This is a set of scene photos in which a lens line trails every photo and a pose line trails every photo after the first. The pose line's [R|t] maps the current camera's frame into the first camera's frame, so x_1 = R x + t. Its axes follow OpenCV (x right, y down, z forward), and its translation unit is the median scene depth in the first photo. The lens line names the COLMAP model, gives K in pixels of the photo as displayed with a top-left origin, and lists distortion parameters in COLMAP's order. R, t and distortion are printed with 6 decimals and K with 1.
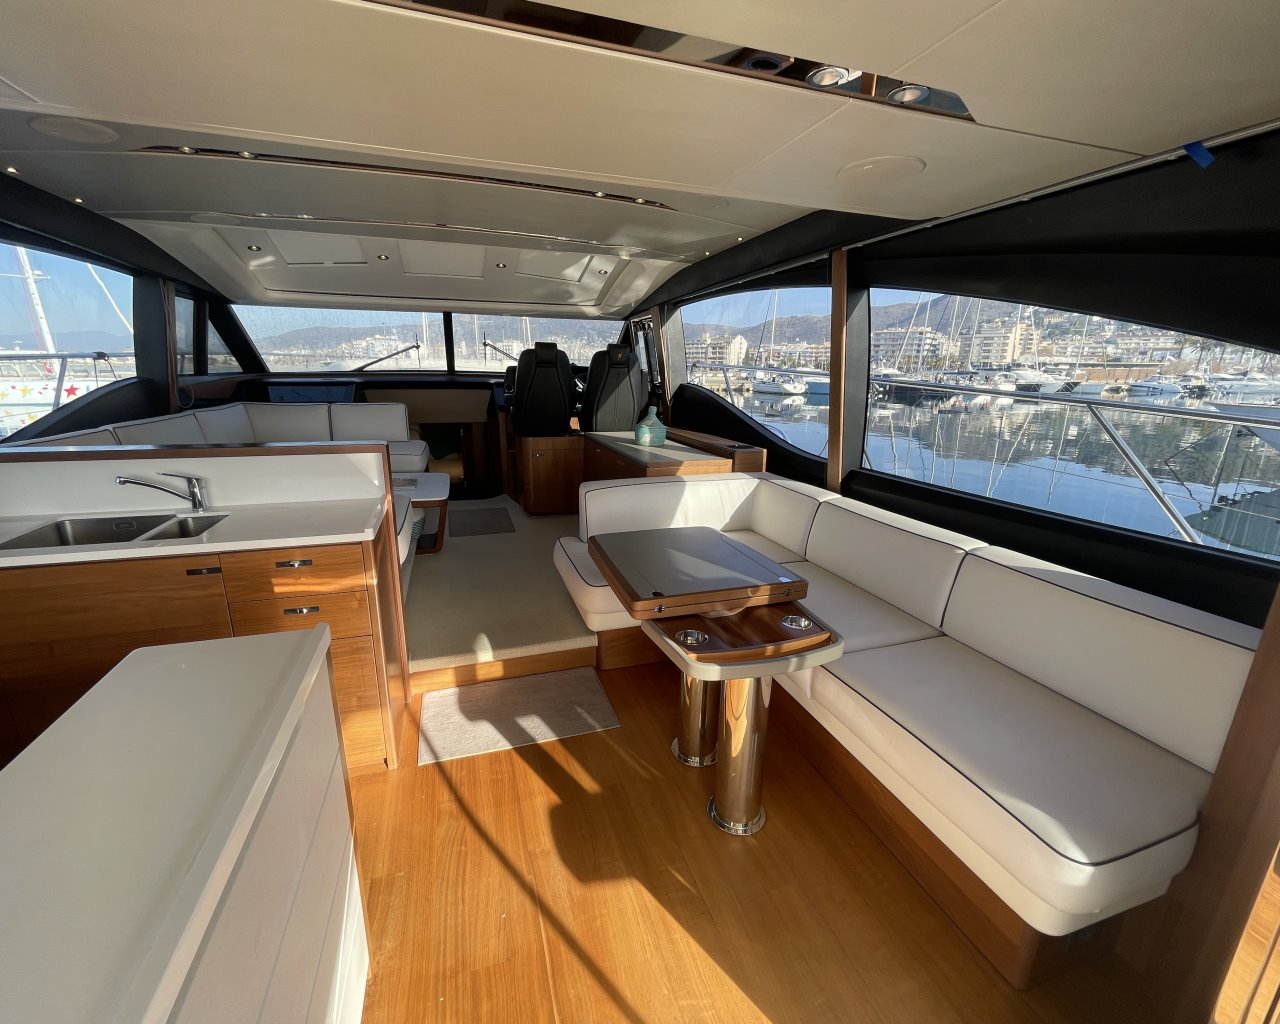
lens RADIAL K [[551.7, 0, 639.1], [0, 551.7, 515.4], [0, 0, 1]] dist [-0.006033, 0.002018]
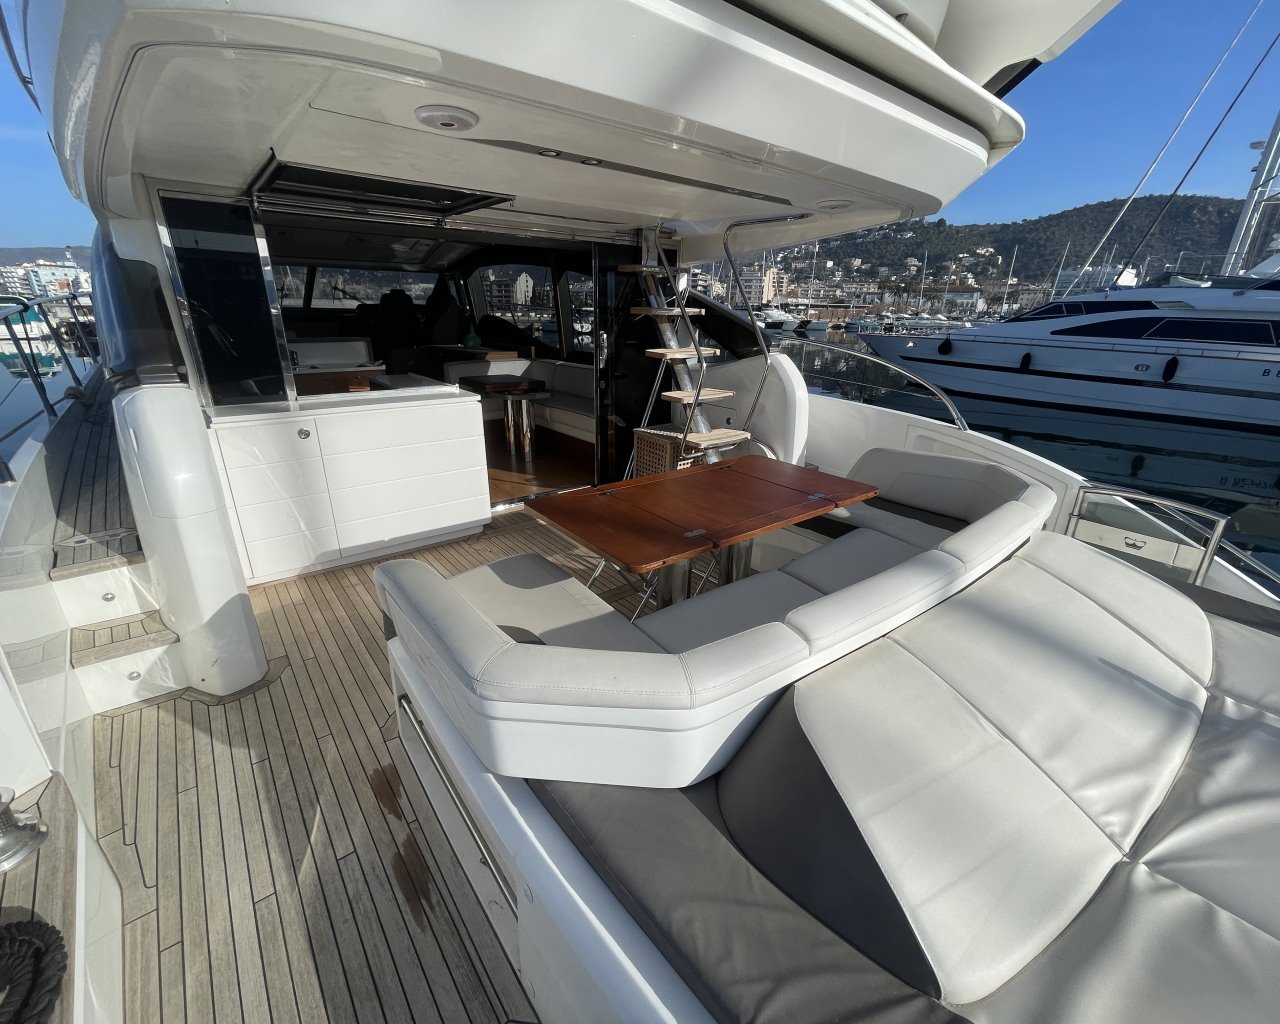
lens RADIAL K [[551.7, 0, 639.1], [0, 551.7, 517.8], [0, 0, 1]] dist [-0.006033, 0.002018]
pose [[0.935917, -0.121382, 0.330645, -0.142004], [0.086619, 0.989232, 0.117972, 0.274097], [-0.341404, -0.081771, 0.936353, -1.005201]]
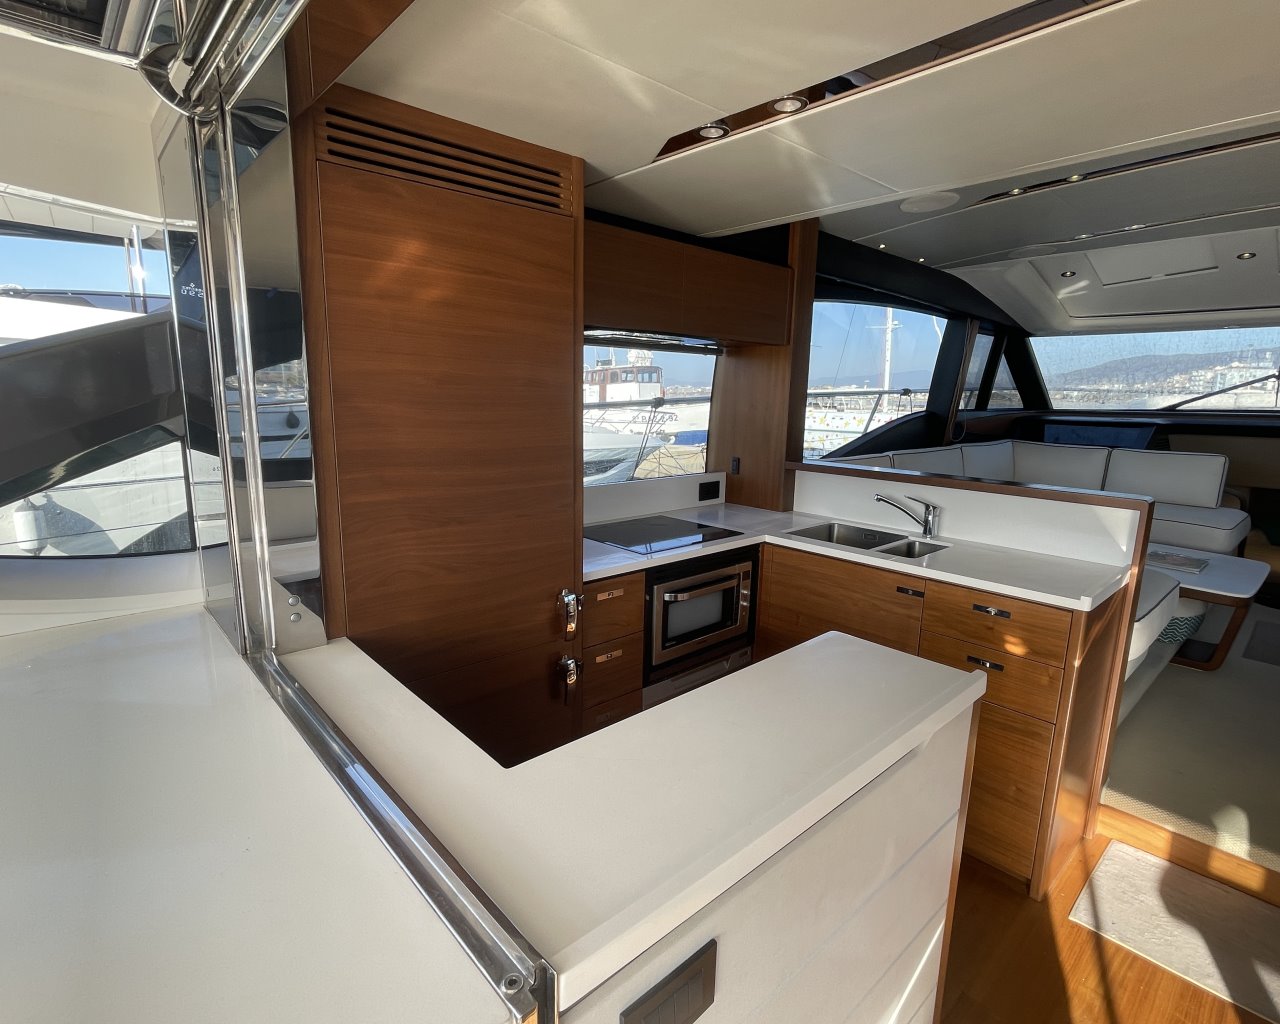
lens RADIAL K [[654.5, 0, 638.9], [0, 654.5, 515.1], [0, 0, 1]] dist [-0.007766, 0.004884]
pose [[0.408306, 0.161885, -0.898376, 0.039935], [-0.247306, 0.966962, 0.061845, 0.005414], [0.878707, 0.196922, 0.434851, -0.008931]]
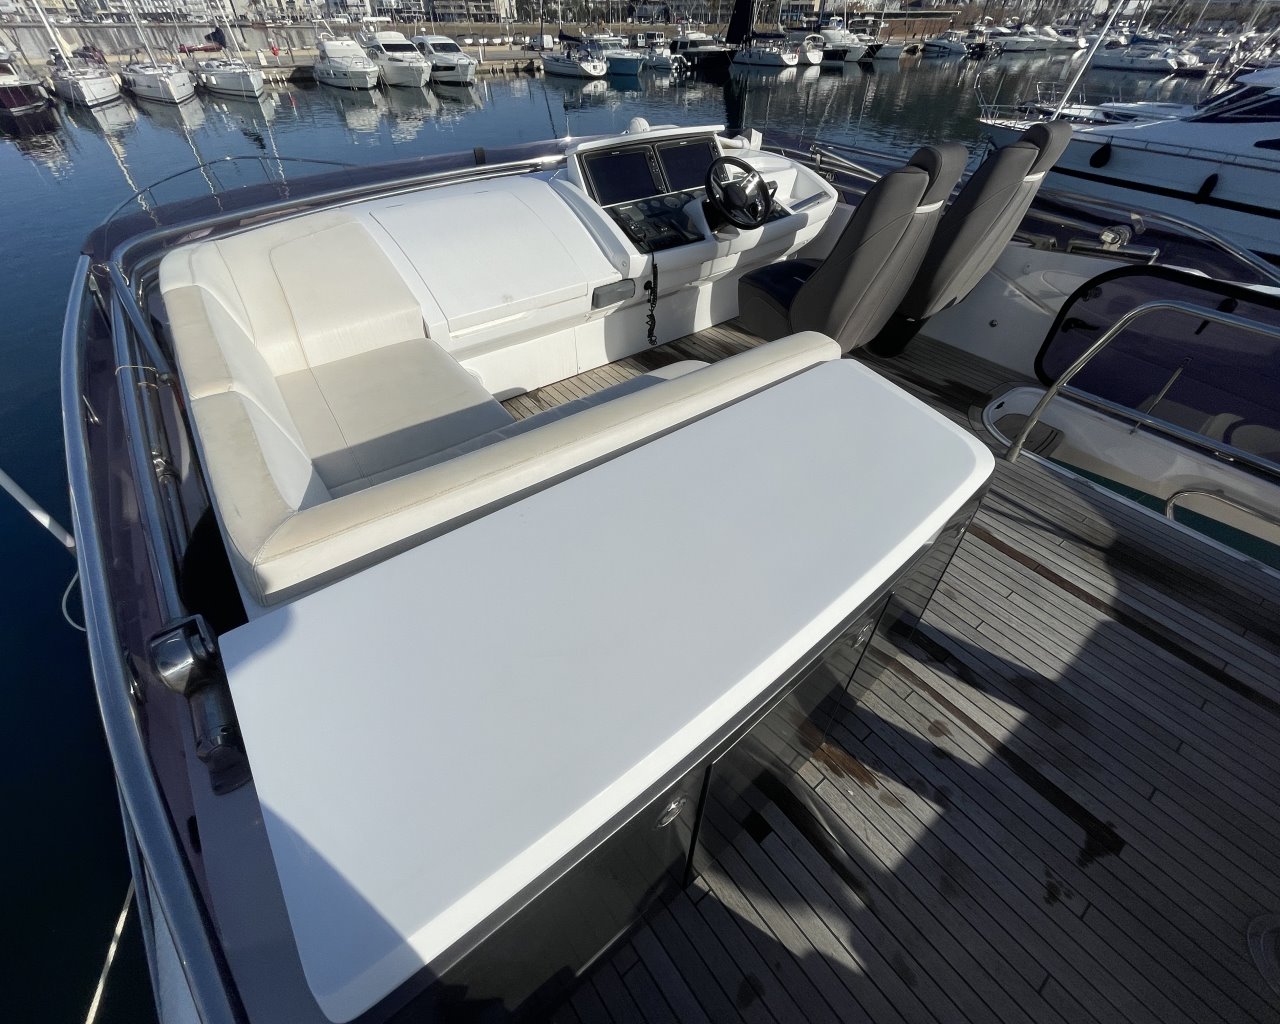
lens RADIAL K [[551.7, 0, 635.8], [0, 551.7, 516.9], [0, 0, 1]] dist [-0.006033, 0.002018]
pose [[0.942866, -0.234580, 0.236590, -0.335758], [0.098422, 0.874535, 0.474871, -0.491102], [-0.318302, -0.424454, 0.847657, -0.358389]]
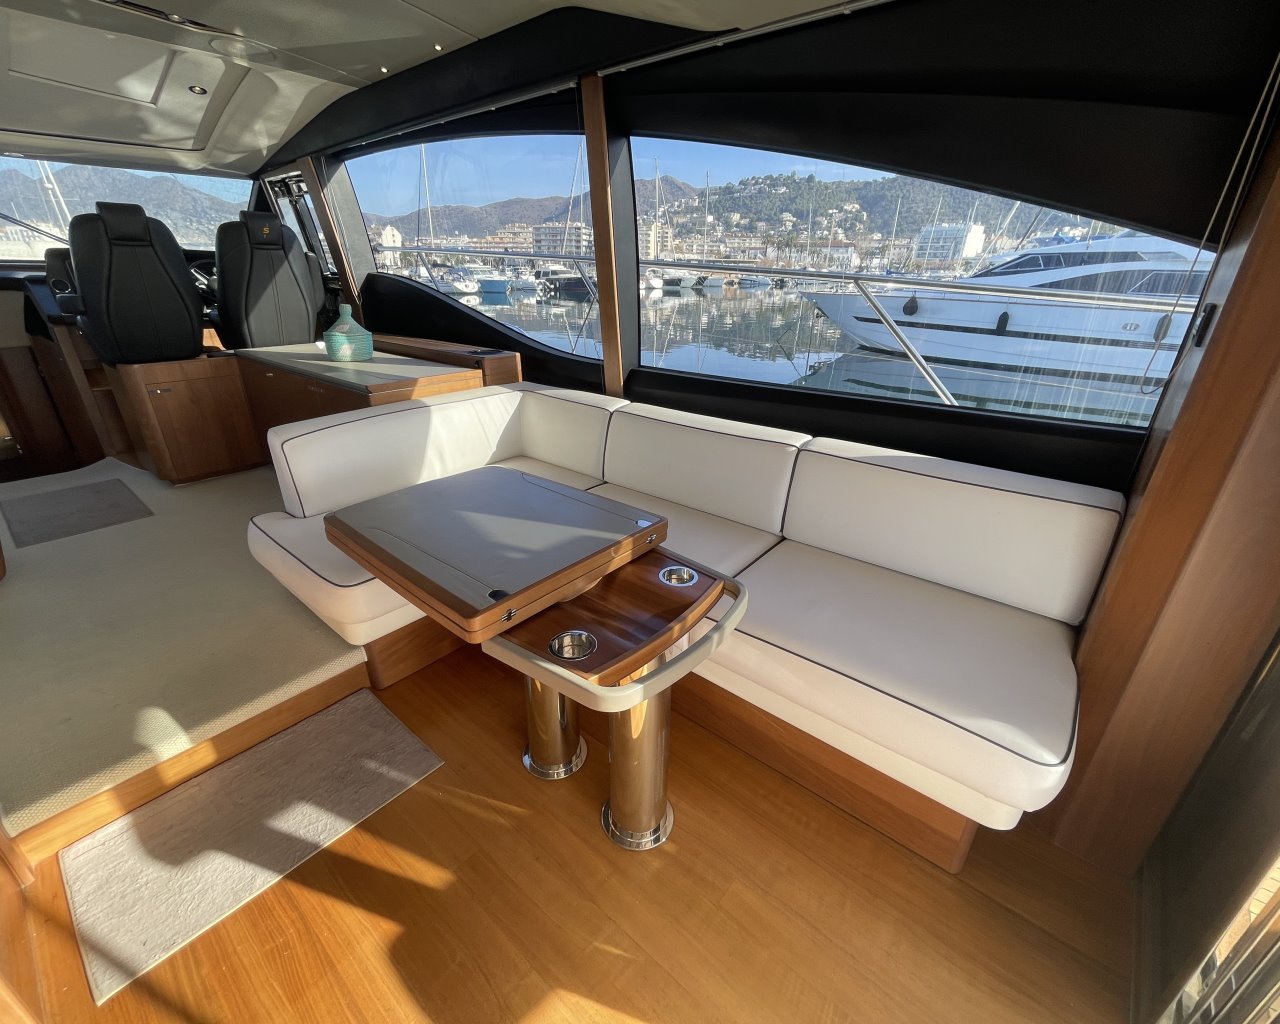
lens RADIAL K [[551.7, 0, 639.0], [0, 551.7, 516.8], [0, 0, 1]] dist [-0.006033, 0.002018]
pose [[0.850322, -0.219107, 0.478482, -0.054932], [0.136086, 0.969830, 0.202264, -0.025150], [-0.508363, -0.106875, 0.854485, 0.176498]]
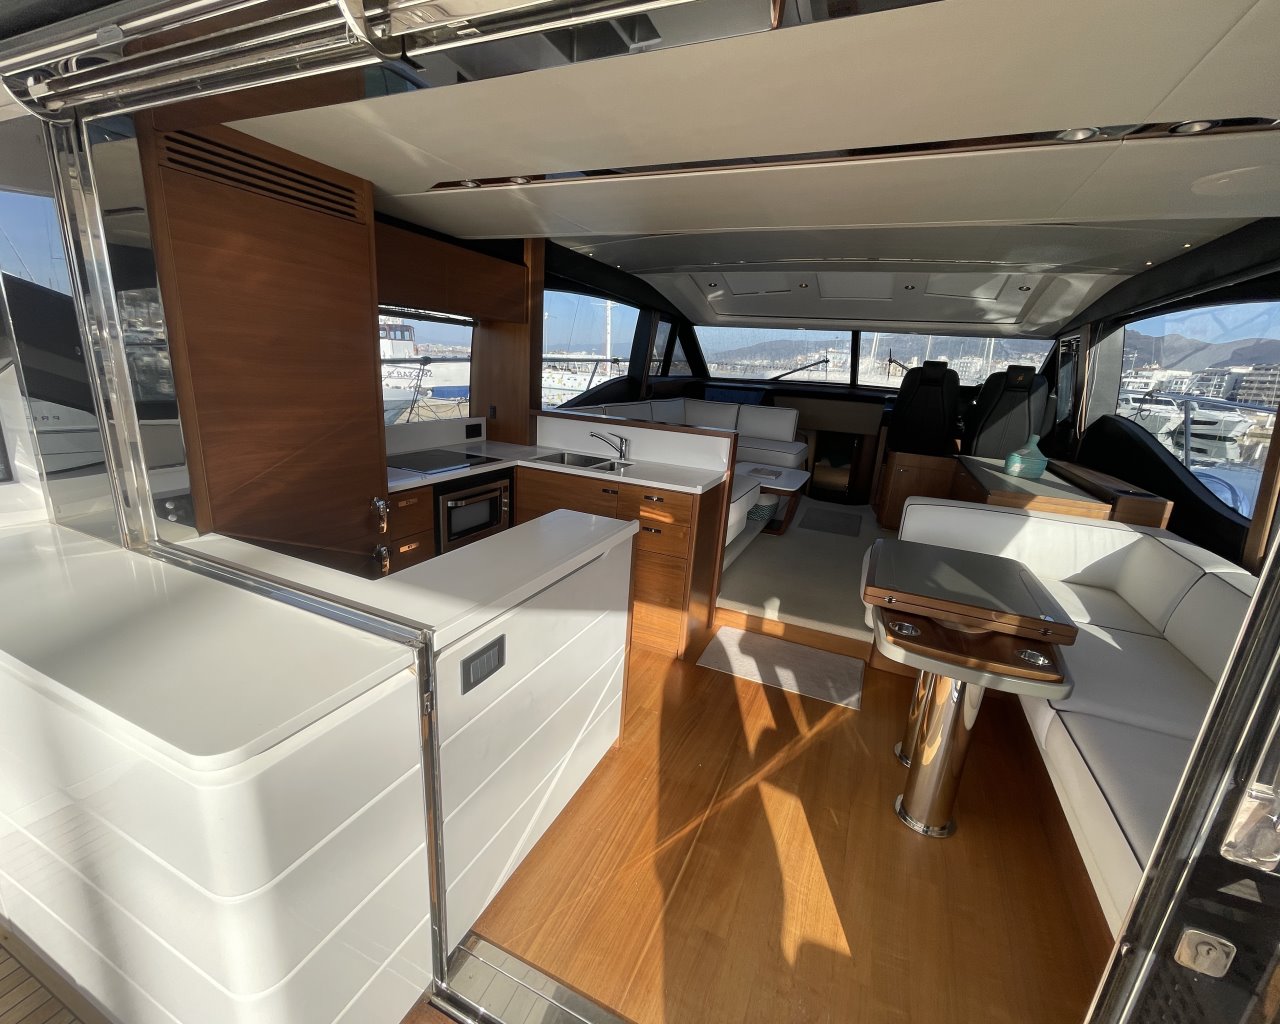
lens RADIAL K [[551.7, 0, 638.5], [0, 551.7, 515.5], [0, 0, 1]] dist [-0.006033, 0.002018]
pose [[0.735237, 0.210794, -0.644199, 0.163843], [-0.225850, 0.972289, 0.060385, 0.023703], [0.639077, 0.101095, 0.762470, -0.095334]]
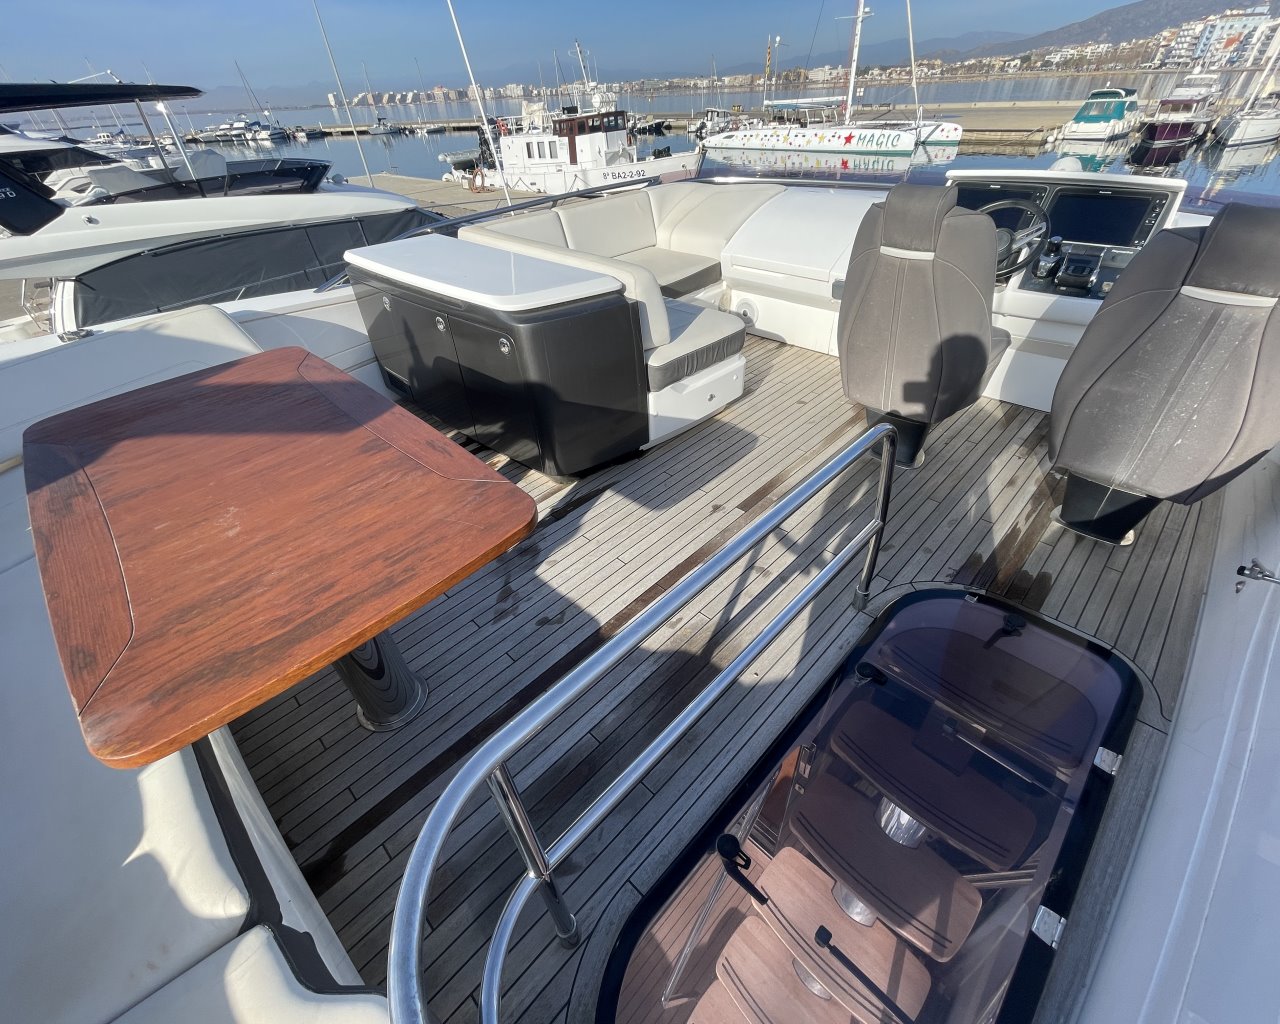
lens RADIAL K [[551.7, 0, 643.9], [0, 551.7, 518.8], [0, 0, 1]] dist [-0.006033, 0.002018]
pose [[0.458648, 0.524297, -0.717464, 0.459537], [-0.186498, 0.846205, 0.499155, -0.471736], [0.868827, -0.095131, 0.485891, -0.312403]]
